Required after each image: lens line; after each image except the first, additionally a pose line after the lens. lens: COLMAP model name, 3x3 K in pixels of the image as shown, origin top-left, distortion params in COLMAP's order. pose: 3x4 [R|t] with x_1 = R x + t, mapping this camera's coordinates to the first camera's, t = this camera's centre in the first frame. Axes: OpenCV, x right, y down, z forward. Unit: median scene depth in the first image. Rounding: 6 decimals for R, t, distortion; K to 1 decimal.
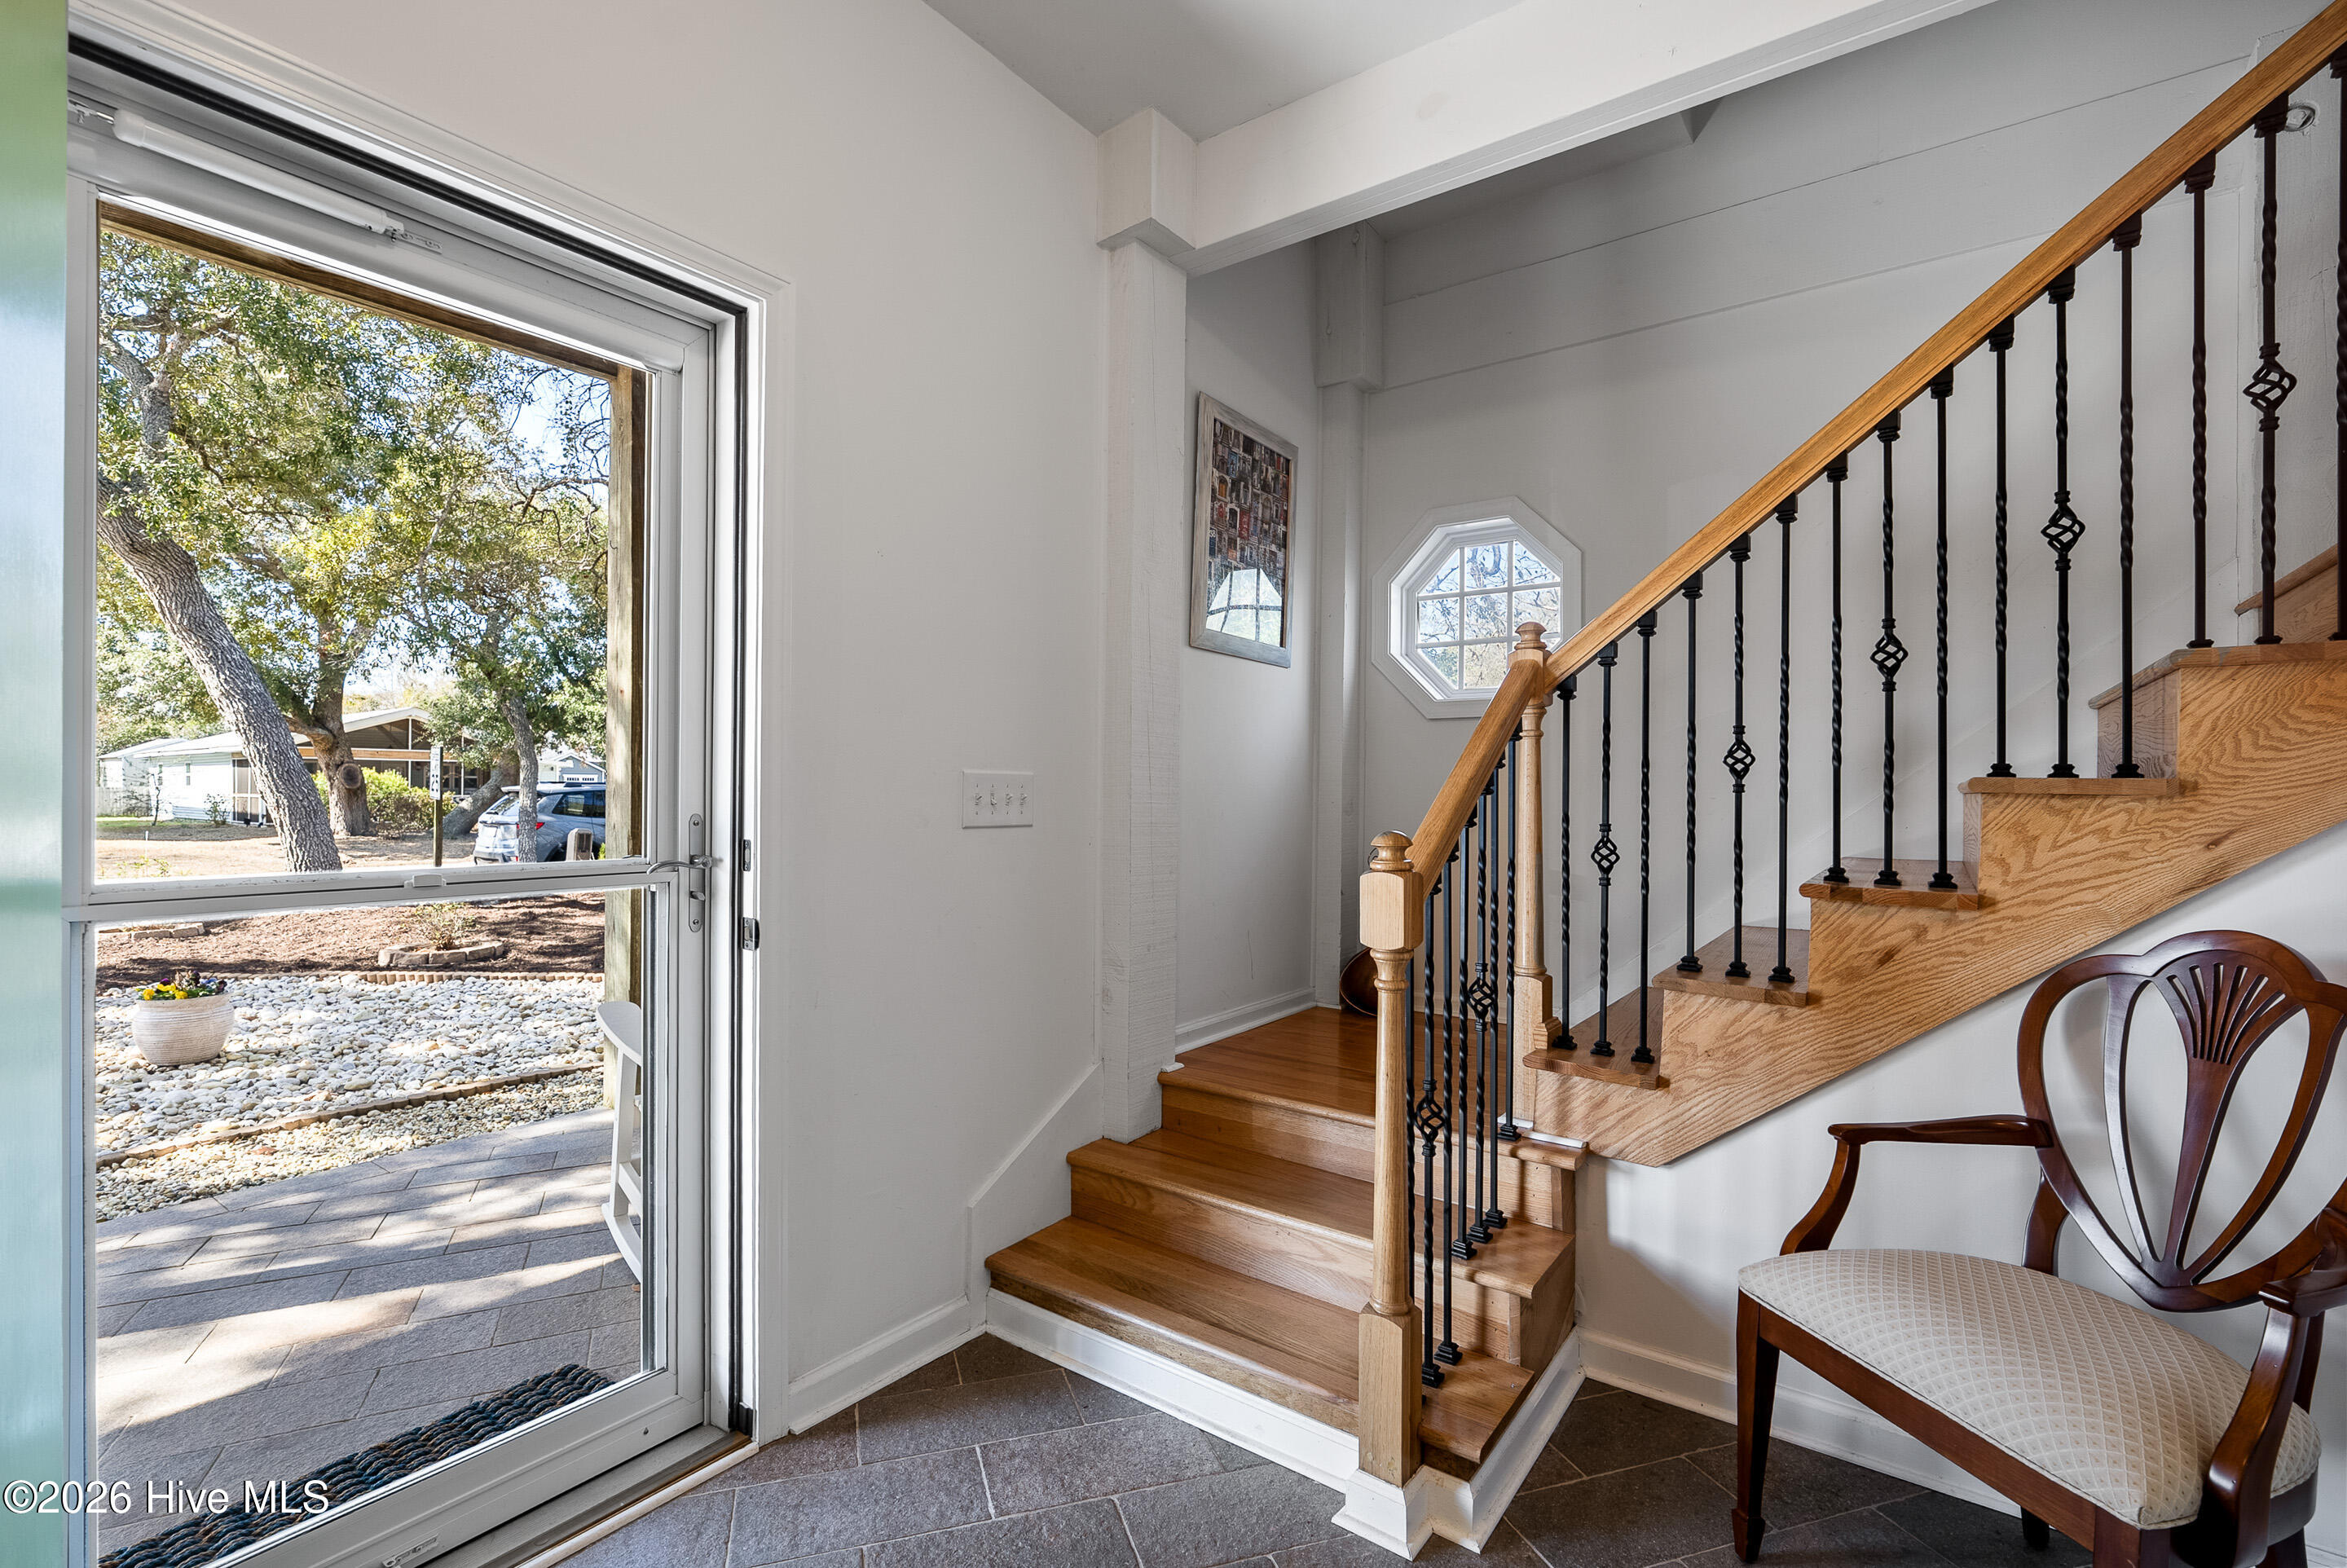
lens RADIAL K [[1051.0, 0, 1173.5], [0, 1051.0, 784.0], [0, 0, 1]] dist [-0.000695, 0.000035]
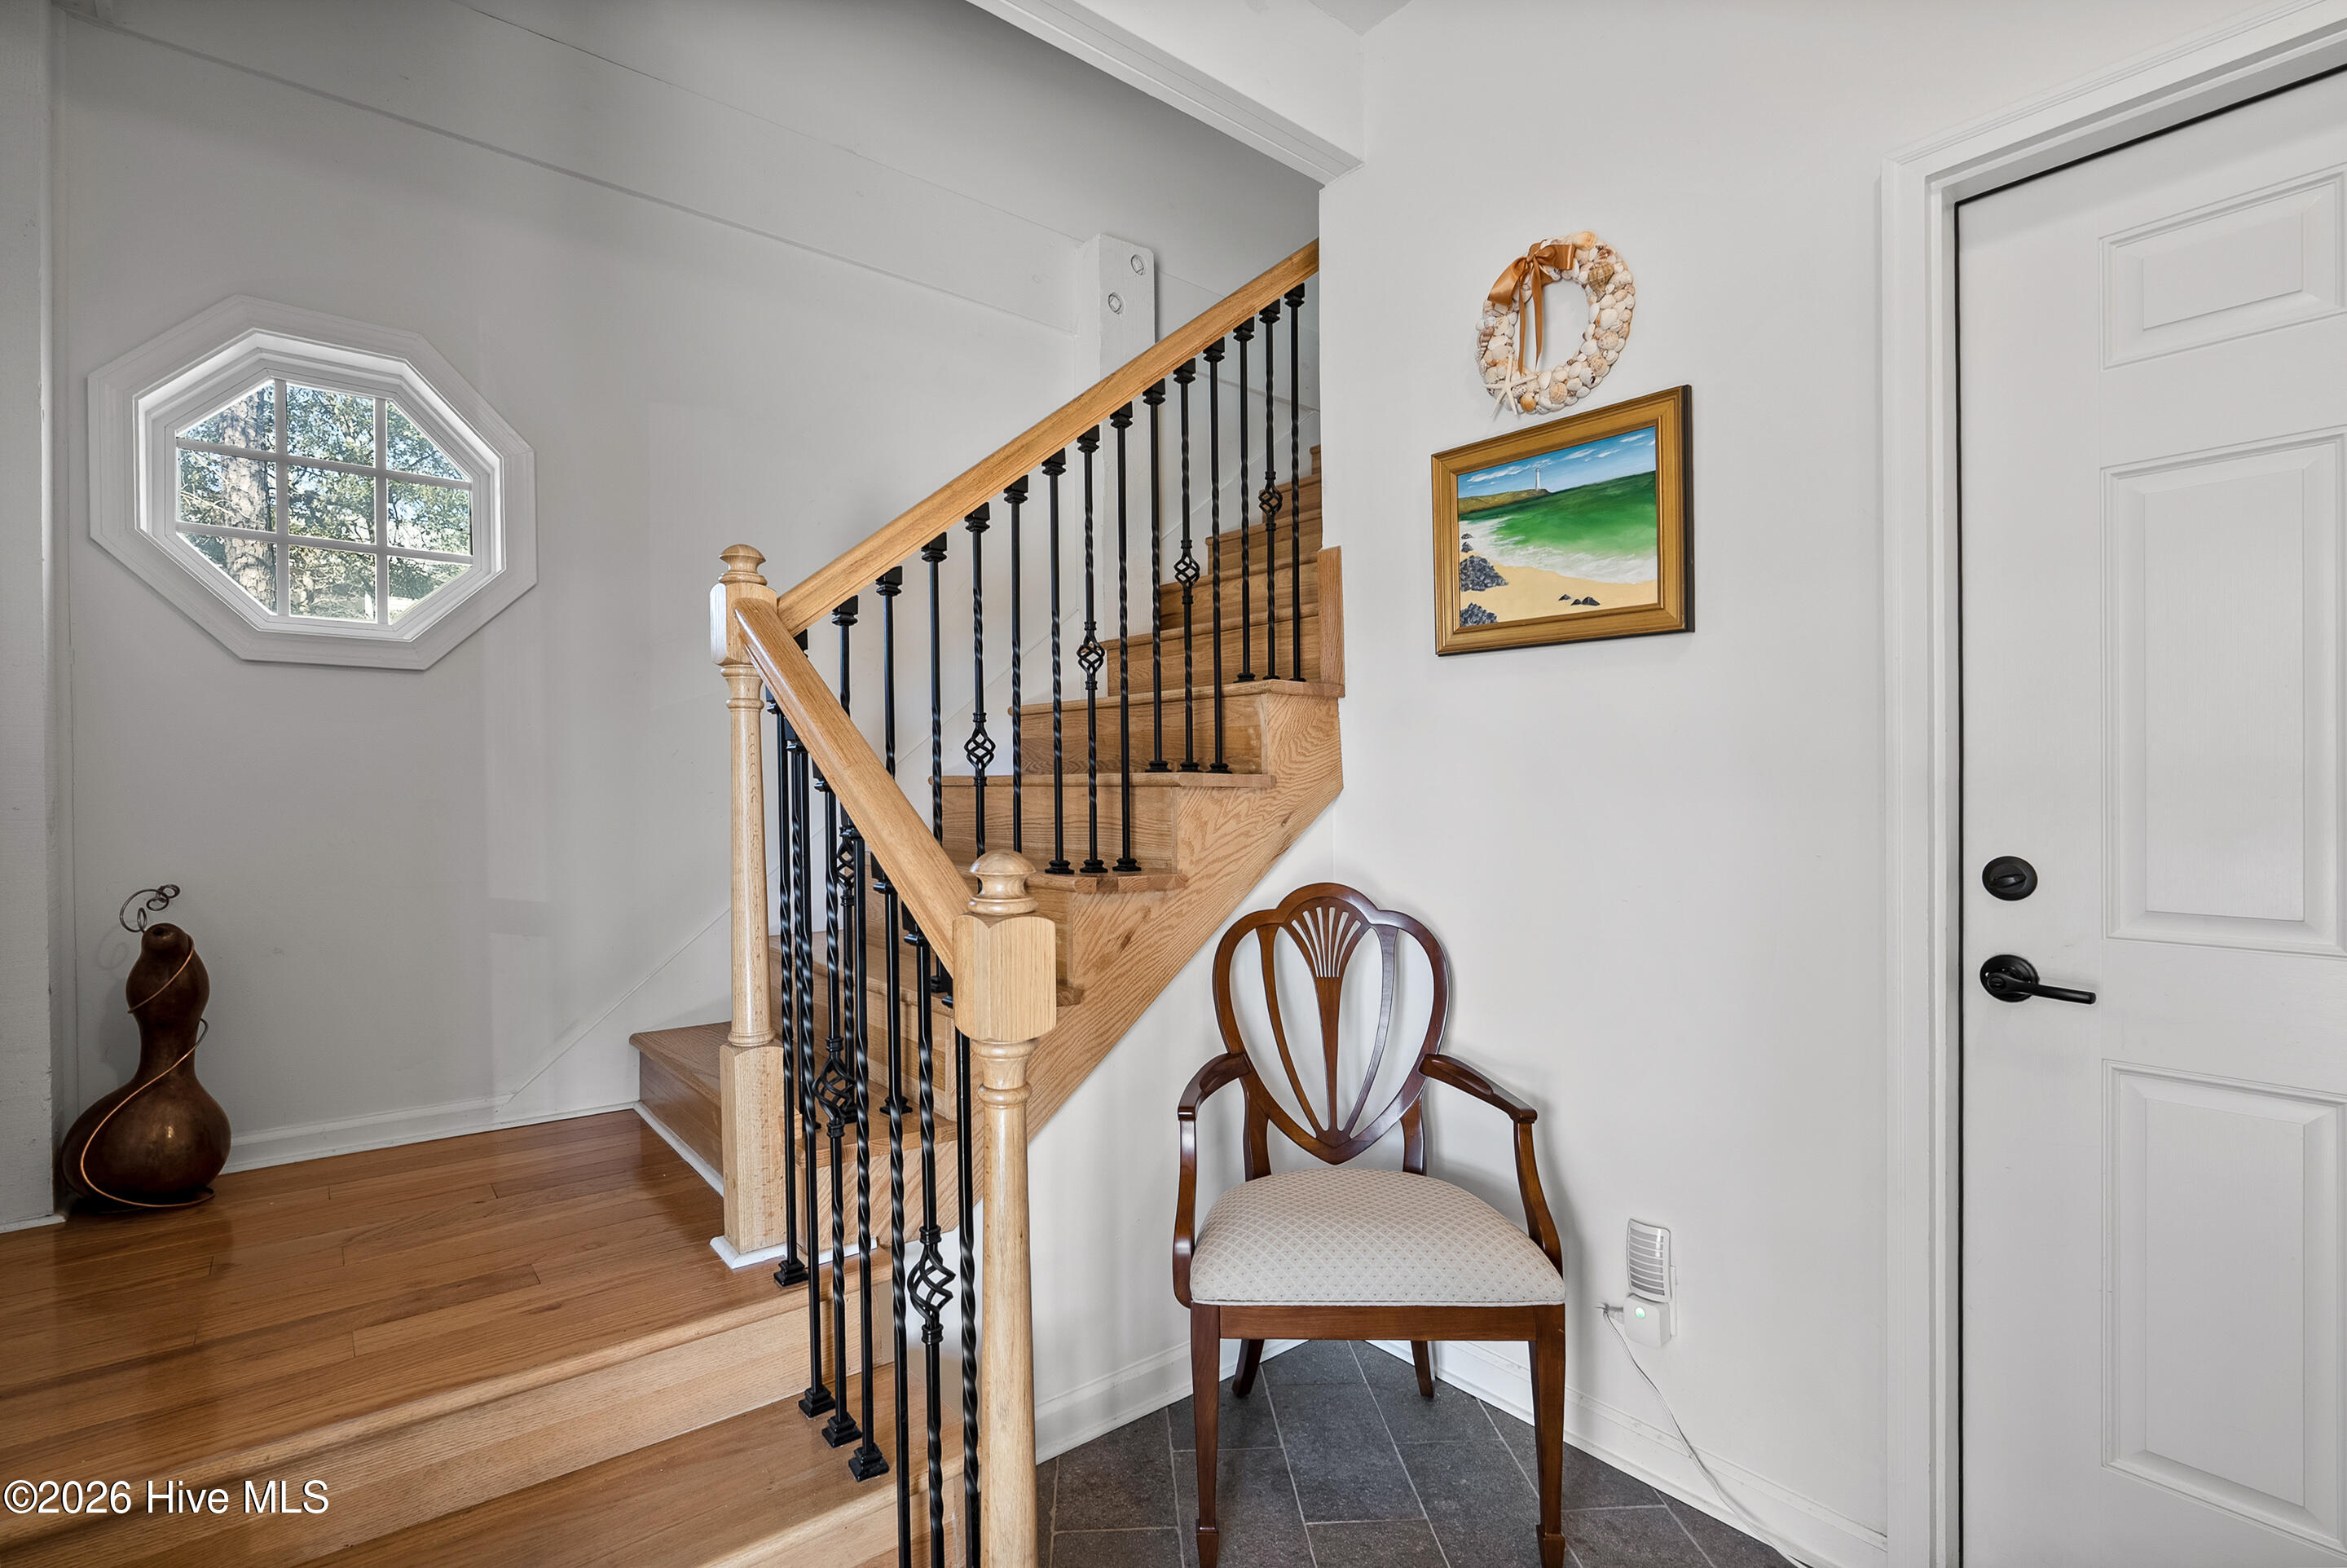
lens RADIAL K [[1084.5, 0, 1173.5], [0, 1084.5, 784.0], [0, 0, 1]] dist [-0.002074, -0.000150]
pose [[0.255891, -0.003276, 0.966700, -0.383873], [-0.004801, 0.999978, 0.004659, 0.000613], [-0.966694, -0.005833, 0.255870, 0.691870]]
